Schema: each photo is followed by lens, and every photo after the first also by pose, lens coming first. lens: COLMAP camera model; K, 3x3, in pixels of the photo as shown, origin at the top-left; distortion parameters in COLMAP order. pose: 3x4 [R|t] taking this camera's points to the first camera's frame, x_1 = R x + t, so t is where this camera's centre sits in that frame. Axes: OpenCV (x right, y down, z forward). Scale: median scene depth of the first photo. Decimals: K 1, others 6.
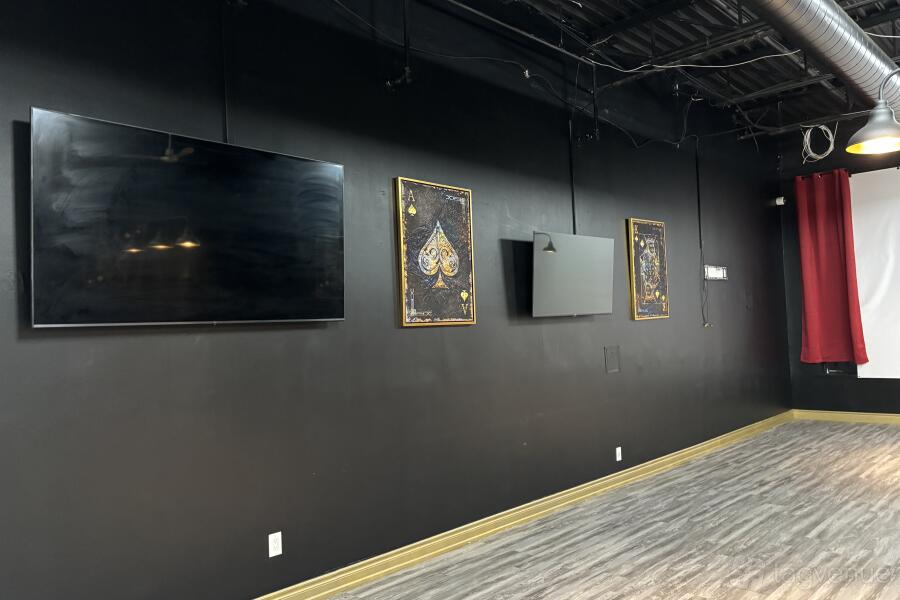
lens RADIAL K [[674.5, 0, 452.7], [0, 674.5, 307.9], [0, 0, 1]] dist [0.049909, -0.055999]
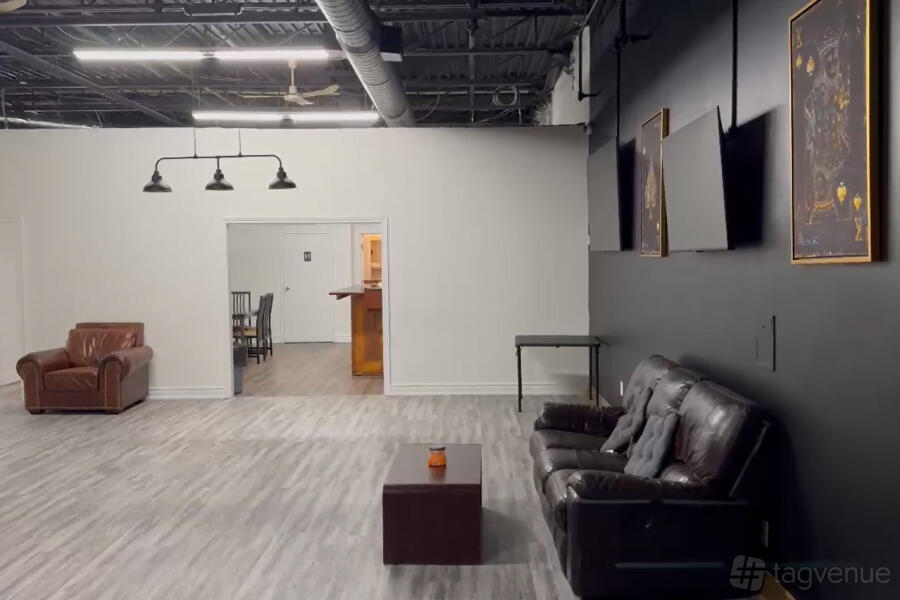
lens RADIAL K [[844.3, 0, 463.2], [0, 844.3, 314.3], [0, 0, 1]] dist [0.032428, 0.000093]
pose [[-0.715175, 0.096890, -0.692198, 0.973644], [0.059500, 0.995190, 0.077825, -0.005431], [0.696409, 0.014473, -0.717500, 1.535854]]
